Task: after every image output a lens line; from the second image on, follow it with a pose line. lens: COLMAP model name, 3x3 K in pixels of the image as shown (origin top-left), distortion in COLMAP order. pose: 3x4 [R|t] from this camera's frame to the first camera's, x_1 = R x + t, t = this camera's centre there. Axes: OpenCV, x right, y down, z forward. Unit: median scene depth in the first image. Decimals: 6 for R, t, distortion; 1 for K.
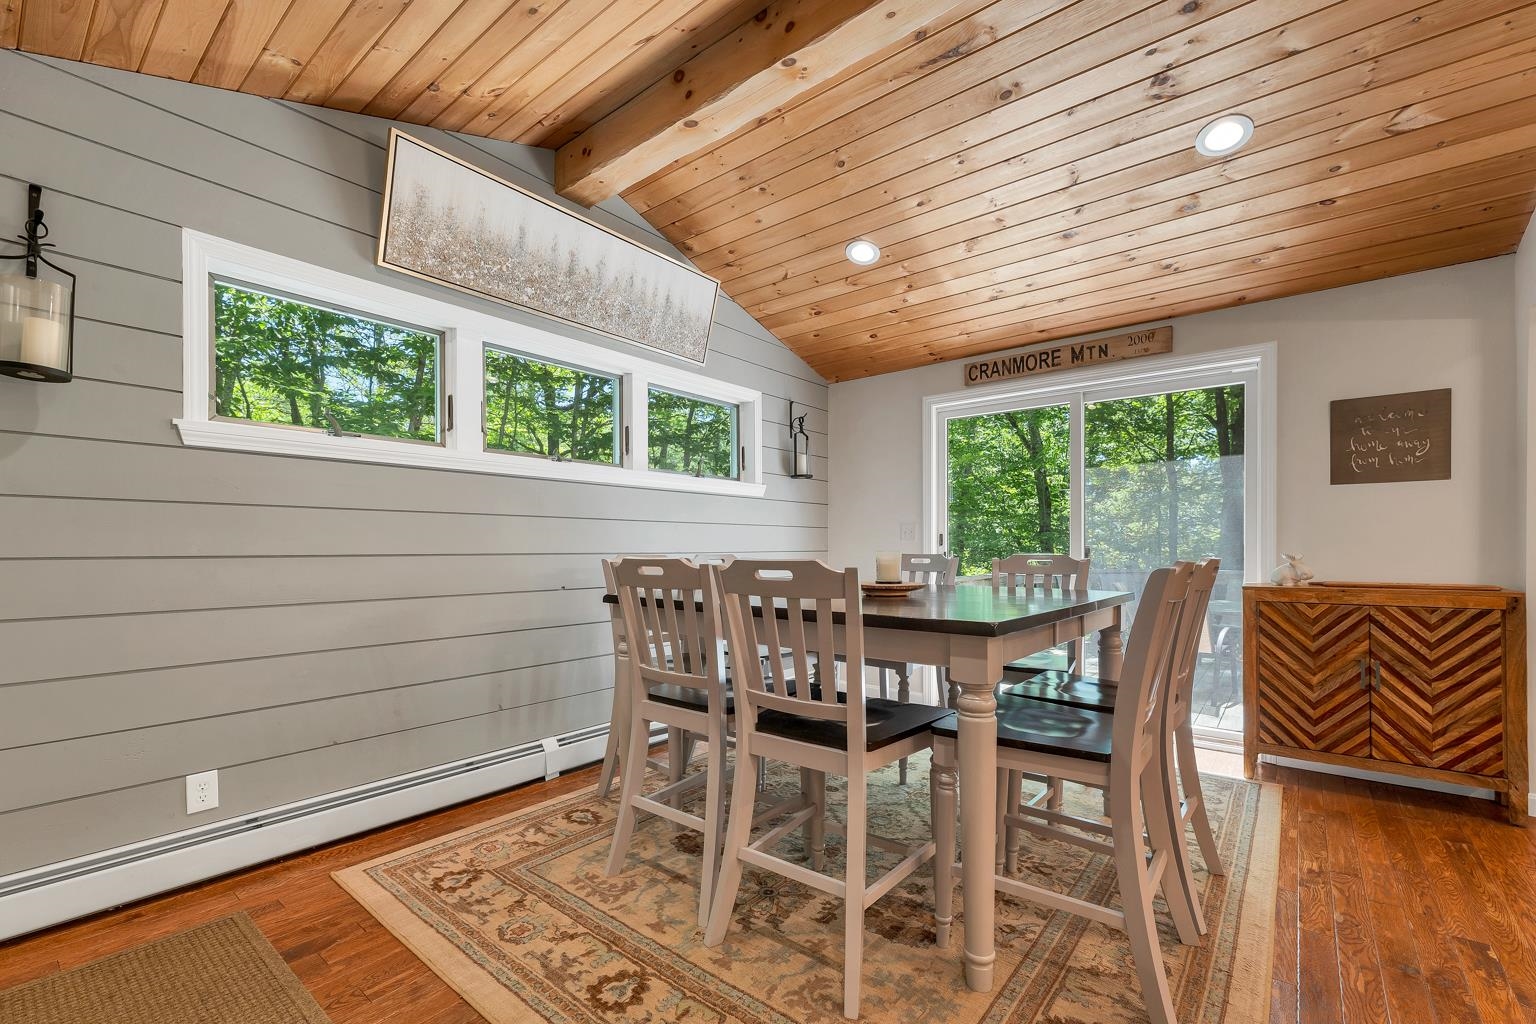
lens RADIAL K [[643.9, 0, 796.4], [0, 643.9, 532.9], [0, 0, 1]] dist [0.003418, -0.000890]
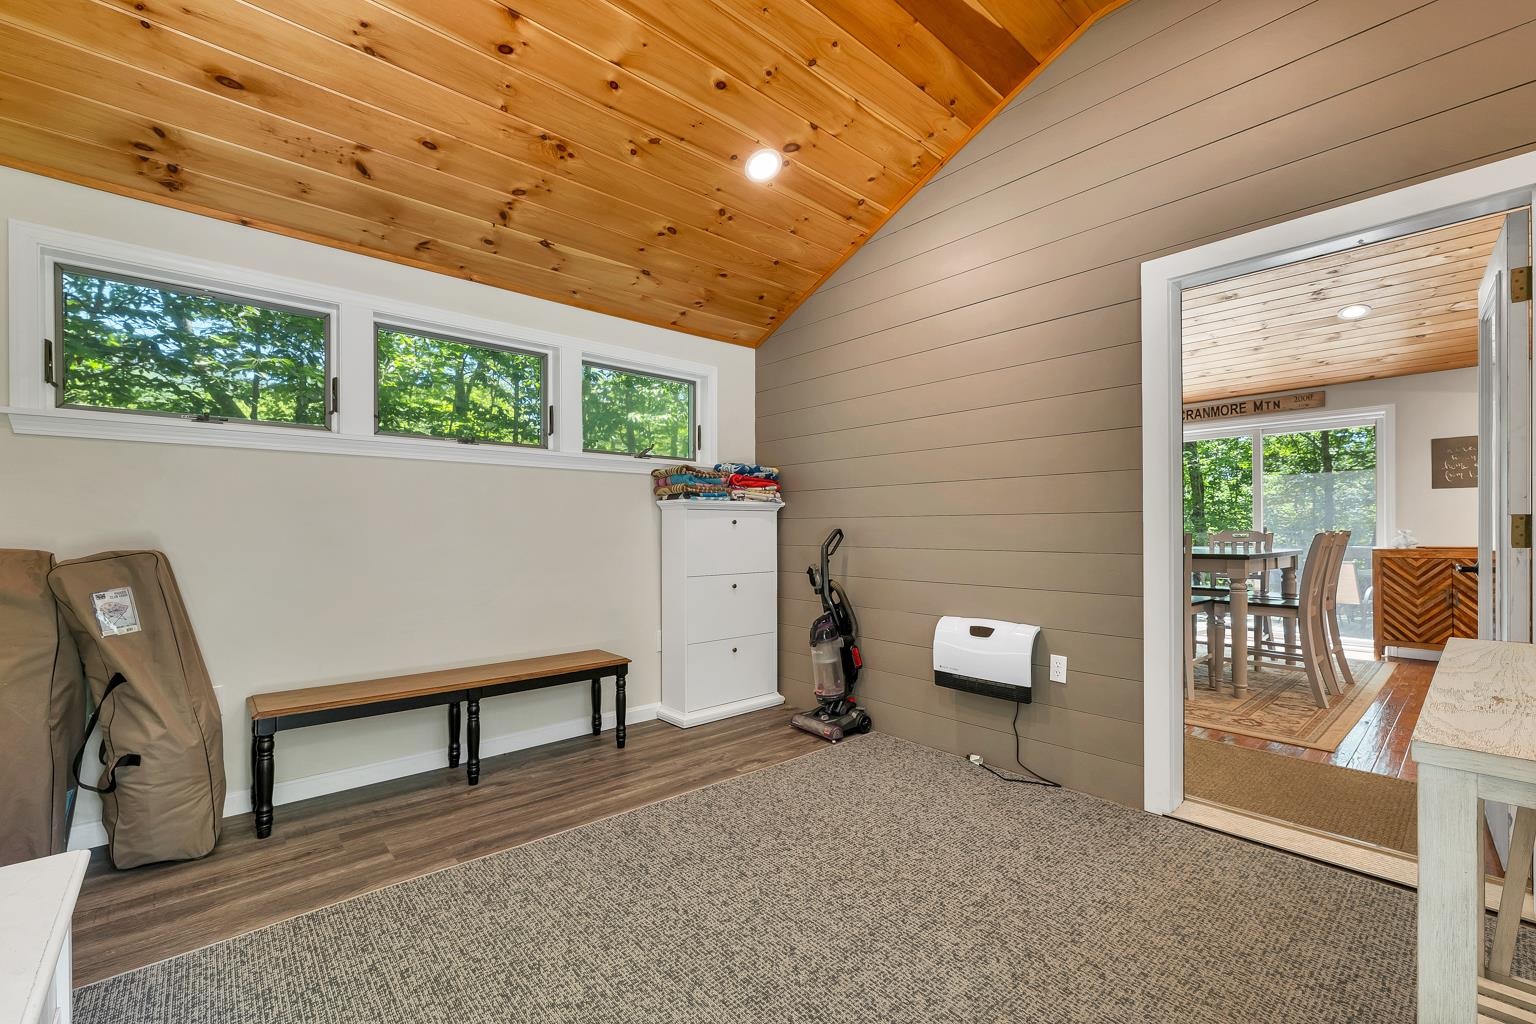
lens RADIAL K [[643.9, 0, 781.5], [0, 643.9, 513.5], [0, 0, 1]] dist [0.003418, -0.000890]
pose [[0.984595, -0.003777, -0.174811, -0.586818], [0.003278, 0.999990, -0.003144, -0.011646], [0.174821, 0.002522, 0.984597, -1.021146]]
